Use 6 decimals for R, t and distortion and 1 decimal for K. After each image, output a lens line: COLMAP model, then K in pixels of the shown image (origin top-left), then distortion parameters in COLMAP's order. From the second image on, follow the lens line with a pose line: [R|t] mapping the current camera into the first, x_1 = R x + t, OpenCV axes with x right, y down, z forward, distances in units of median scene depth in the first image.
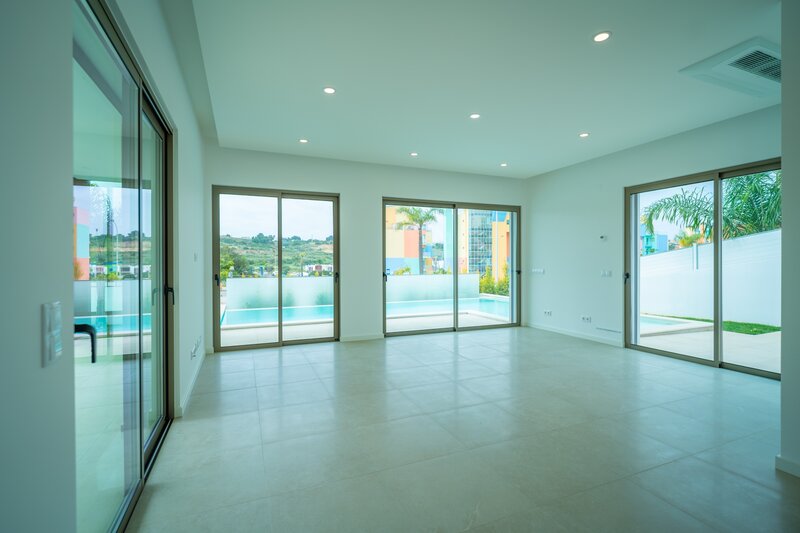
lens RADIAL K [[375.5, 0, 397.8], [0, 375.5, 266.8], [0, 0, 1]] dist [-0.001049, -0.001269]
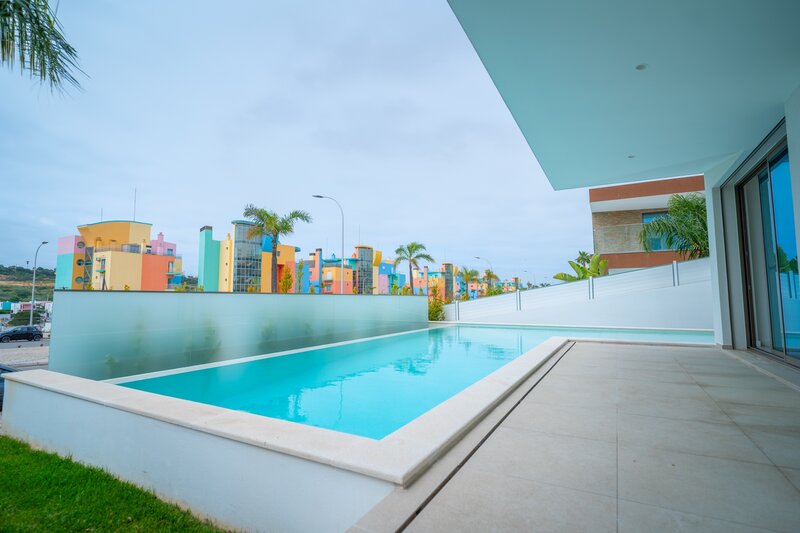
lens RADIAL K [[375.5, 0, 401.4], [0, 375.5, 268.5], [0, 0, 1]] dist [-0.001049, -0.001269]
pose [[0.783251, 0.055205, 0.619250, -0.047983], [0.002713, 0.995737, -0.092199, 0.005802], [-0.621700, 0.073895, 0.779762, 0.075653]]
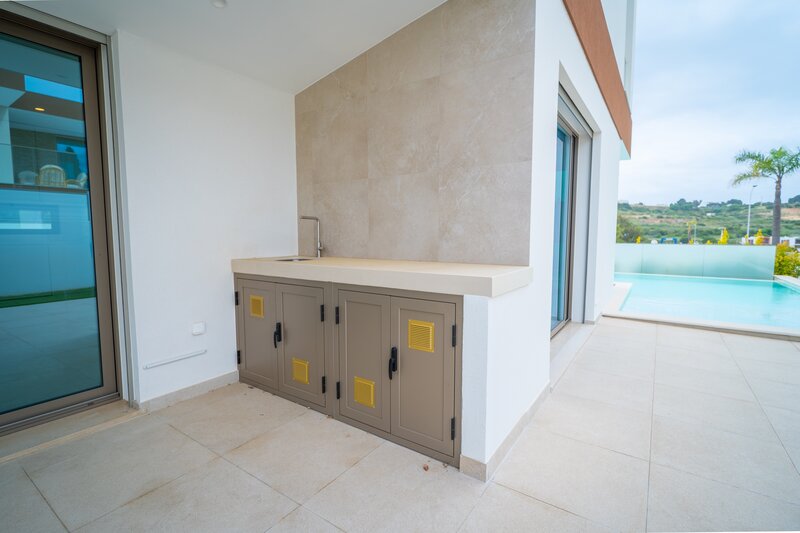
lens RADIAL K [[375.5, 0, 402.2], [0, 375.5, 266.6], [0, 0, 1]] dist [-0.001049, -0.001269]
pose [[0.544102, 0.079324, -0.835261, 0.070634], [-0.014242, 0.996251, 0.085335, 0.001412], [0.838898, -0.034535, 0.543192, 0.010603]]
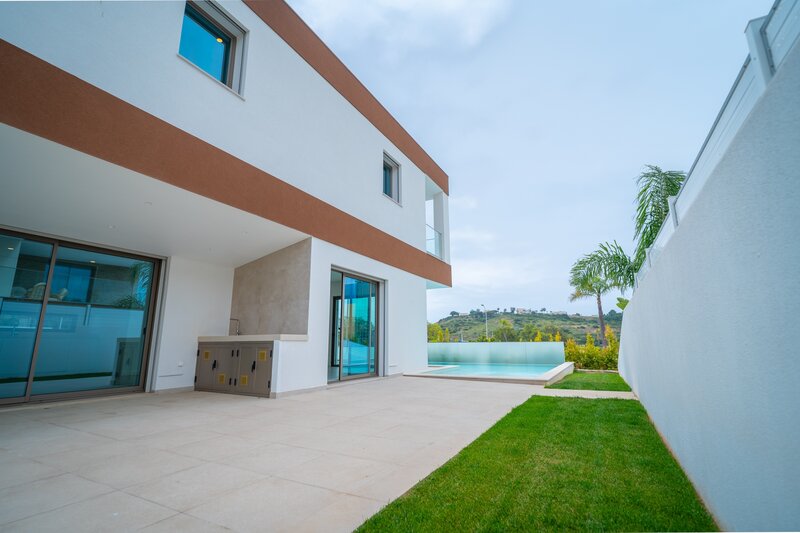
lens RADIAL K [[375.5, 0, 403.3], [0, 375.5, 265.2], [0, 0, 1]] dist [-0.001049, -0.001269]
pose [[0.635150, -0.157736, -0.756111, 0.127649], [-0.007212, 0.977672, -0.210015, 0.005645], [0.772355, 0.138844, 0.619830, -0.002478]]
